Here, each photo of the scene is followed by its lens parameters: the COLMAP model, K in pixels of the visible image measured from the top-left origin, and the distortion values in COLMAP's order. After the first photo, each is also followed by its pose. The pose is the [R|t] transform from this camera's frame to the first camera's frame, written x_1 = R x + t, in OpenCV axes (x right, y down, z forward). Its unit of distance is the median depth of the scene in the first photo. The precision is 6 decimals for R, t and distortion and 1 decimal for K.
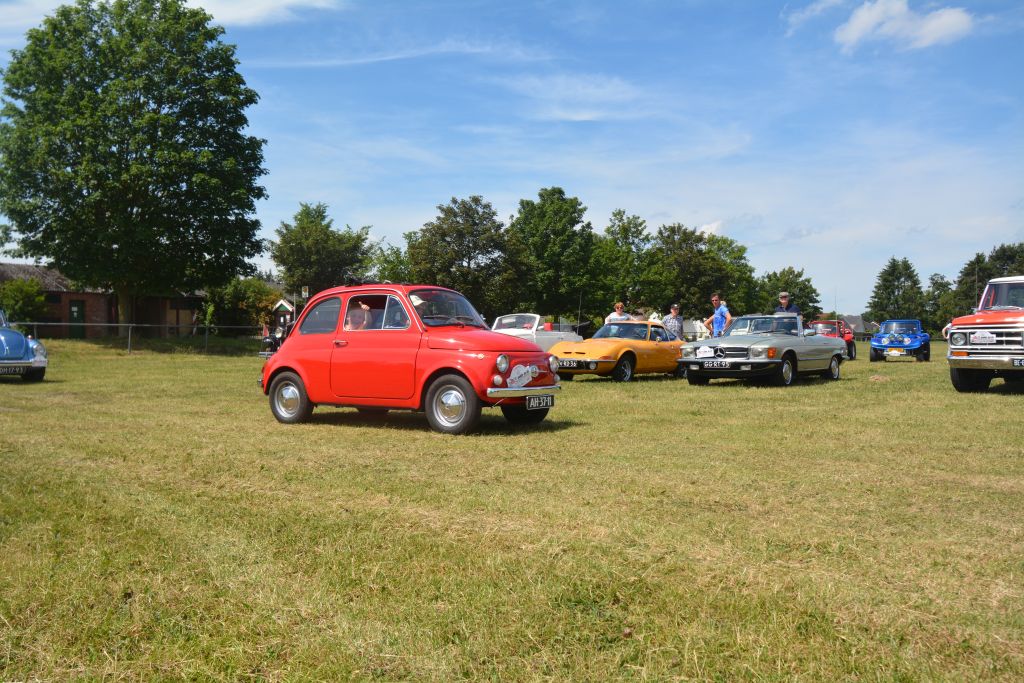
lens RADIAL K [[850.2, 0, 490.6], [0, 850.2, 344.2], [0, 0, 1]] dist [0.008188, -0.029956]
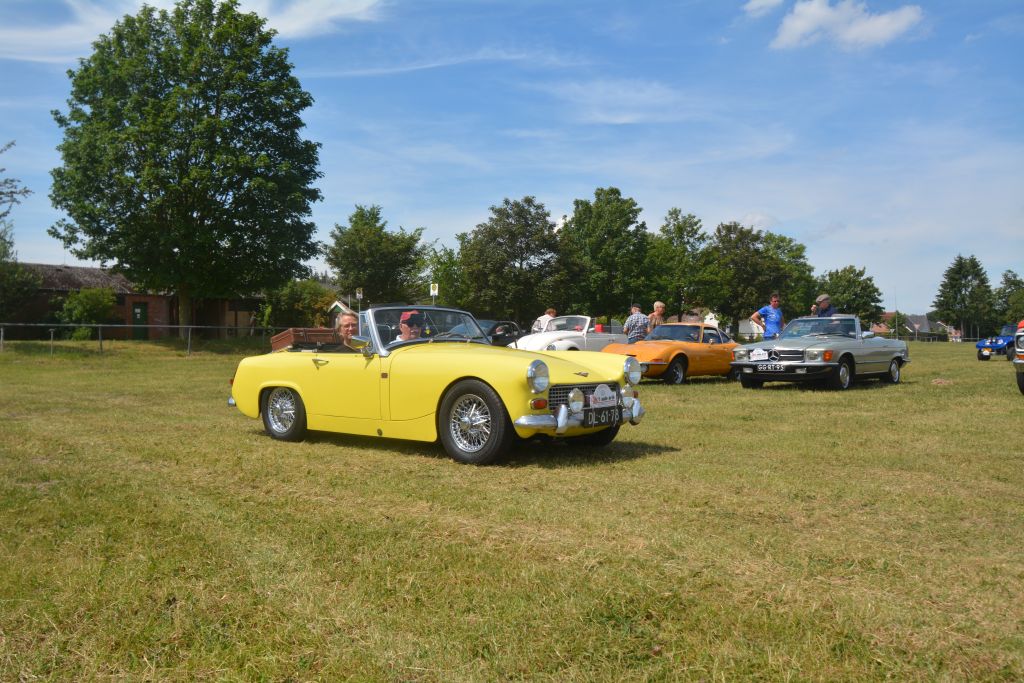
lens RADIAL K [[850.2, 0, 490.5], [0, 850.2, 347.6], [0, 0, 1]] dist [0.008188, -0.029956]
pose [[0.998019, 0.000768, -0.062905, 0.004233], [-0.000519, 0.999992, 0.003971, -0.002839], [0.062907, -0.003930, 0.998012, -0.000665]]
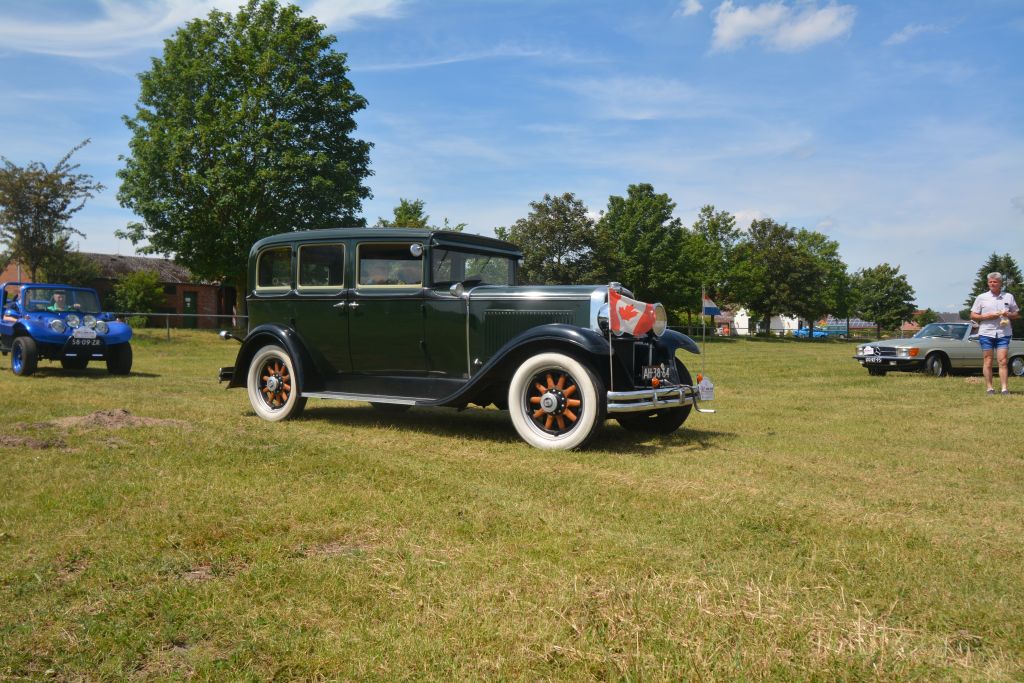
lens RADIAL K [[850.2, 0, 494.5], [0, 850.2, 340.7], [0, 0, 1]] dist [0.008188, -0.029956]
pose [[0.995932, 0.015091, -0.088837, -0.038570], [-0.014651, 0.999877, 0.005611, -0.005359], [0.088910, -0.004286, 0.996030, -0.092205]]
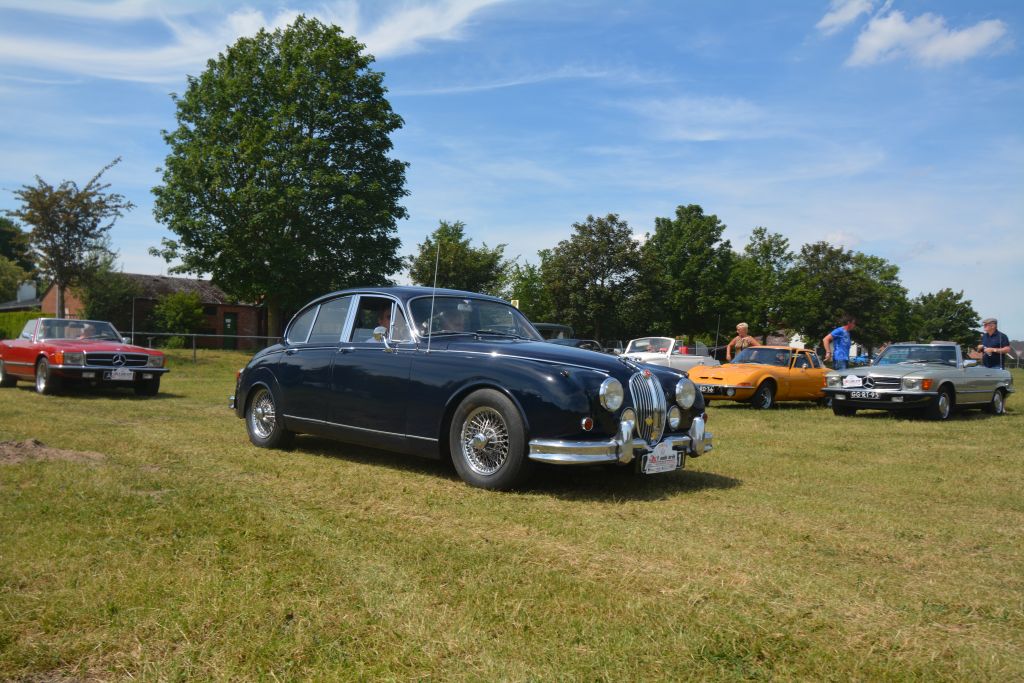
lens RADIAL K [[850.2, 0, 490.6], [0, 850.2, 340.3], [0, 0, 1]] dist [0.008188, -0.029956]
pose [[0.987913, 0.021002, -0.153579, -0.003055], [-0.024615, 0.999462, -0.021662, -0.006115], [0.153041, 0.025181, 0.987899, -0.005095]]
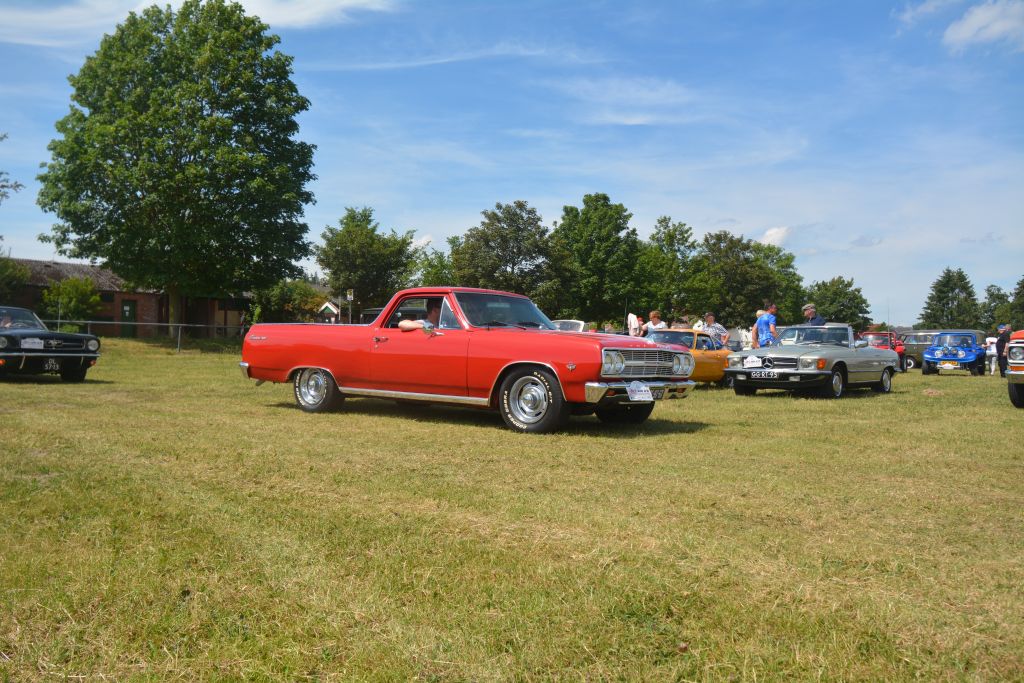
lens RADIAL K [[850.2, 0, 489.7], [0, 850.2, 343.4], [0, 0, 1]] dist [0.008188, -0.029956]
pose [[0.998593, 0.017056, -0.050219, -0.002915], [-0.017400, 0.999828, -0.006438, -0.000457], [0.050100, 0.007302, 0.998718, 0.000052]]
